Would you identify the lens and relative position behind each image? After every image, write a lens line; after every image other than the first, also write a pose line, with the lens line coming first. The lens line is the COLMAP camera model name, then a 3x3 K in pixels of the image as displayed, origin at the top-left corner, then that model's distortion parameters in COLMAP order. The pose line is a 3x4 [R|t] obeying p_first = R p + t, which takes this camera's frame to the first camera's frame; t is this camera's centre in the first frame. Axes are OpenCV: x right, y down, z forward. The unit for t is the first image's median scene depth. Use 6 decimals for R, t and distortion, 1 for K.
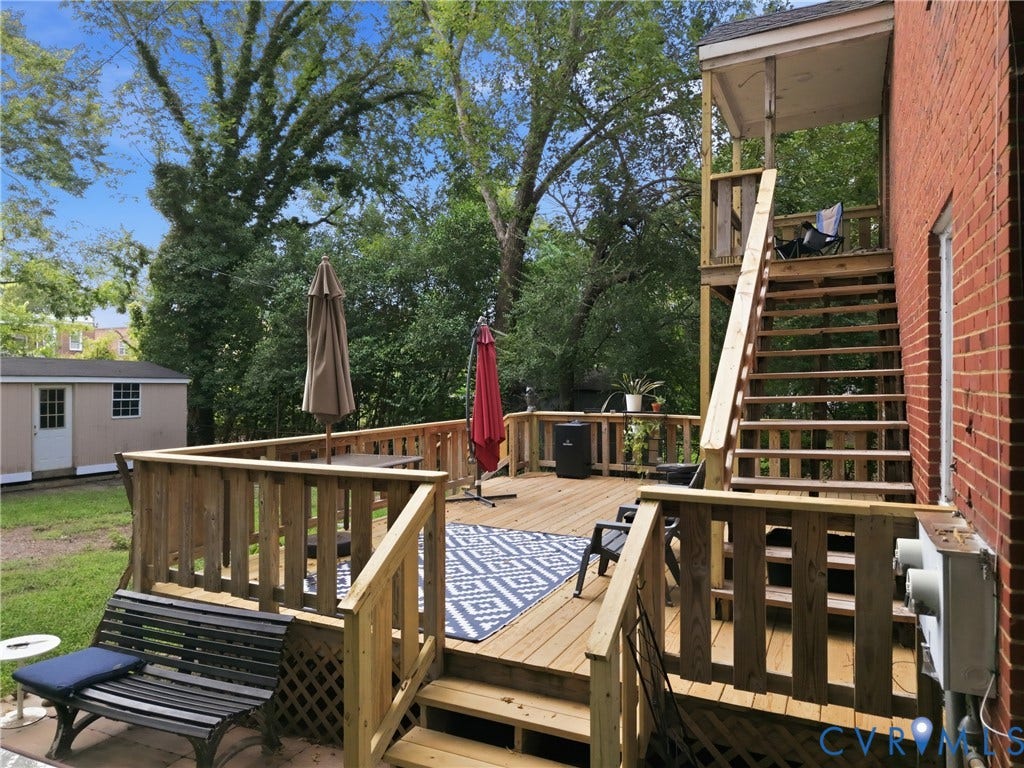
lens RADIAL K [[684.0, 0, 517.2], [0, 684.0, 379.2], [0, 0, 1]] dist [-0.002009, -0.006081]
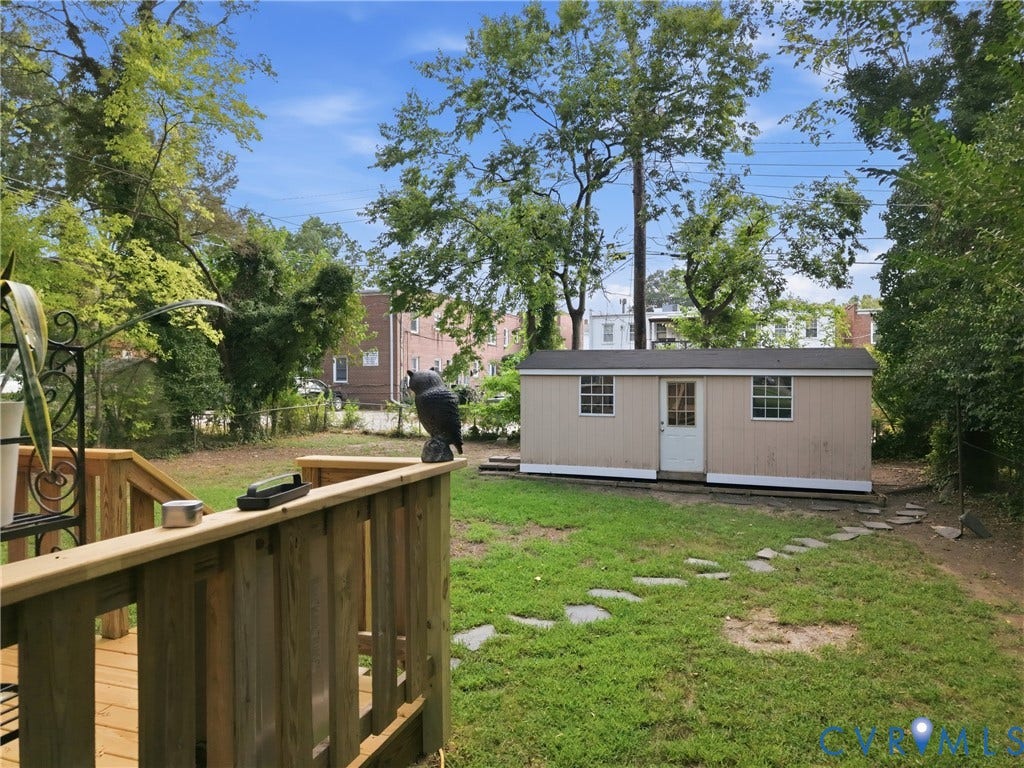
lens RADIAL K [[684.0, 0, 511.2], [0, 684.0, 385.5], [0, 0, 1]] dist [-0.002009, -0.006081]
pose [[0.087331, 0.009929, -0.996130, 0.193335], [0.004059, 0.999938, 0.010323, 0.007909], [0.996171, -0.004945, 0.087285, 0.677733]]
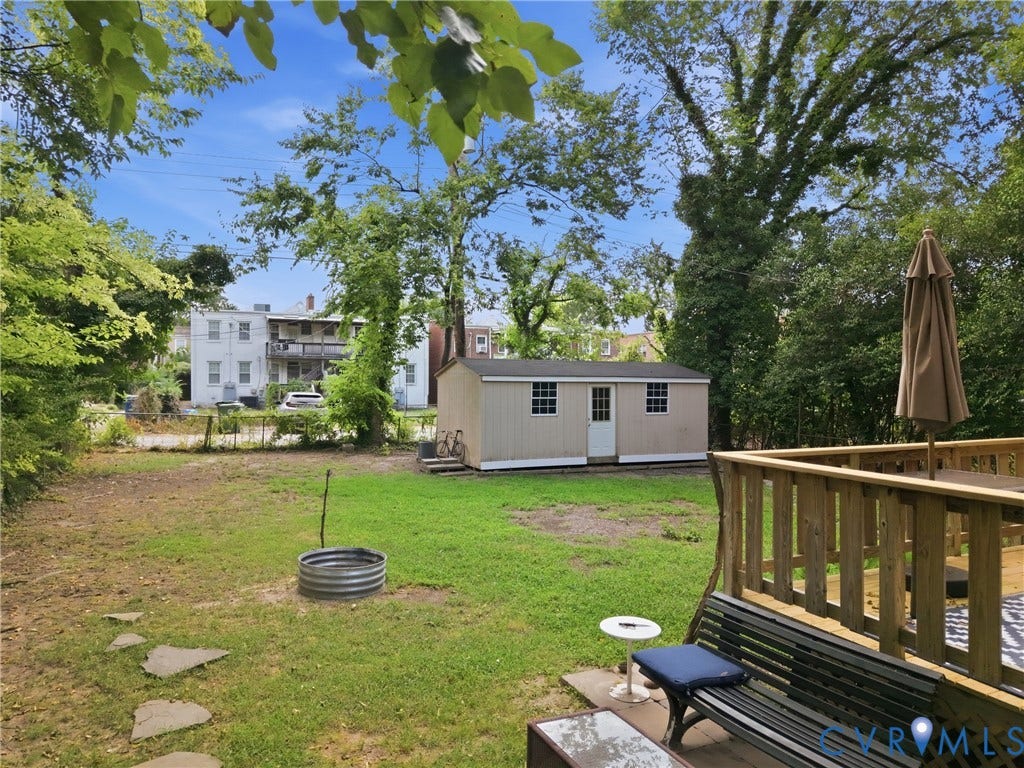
lens RADIAL K [[684.0, 0, 507.6], [0, 684.0, 380.4], [0, 0, 1]] dist [-0.002009, -0.006081]
pose [[0.755432, 0.000067, -0.655227, -0.035472], [0.000887, 0.999999, 0.001125, 0.000497], [0.655226, -0.001431, 0.755431, 0.012452]]
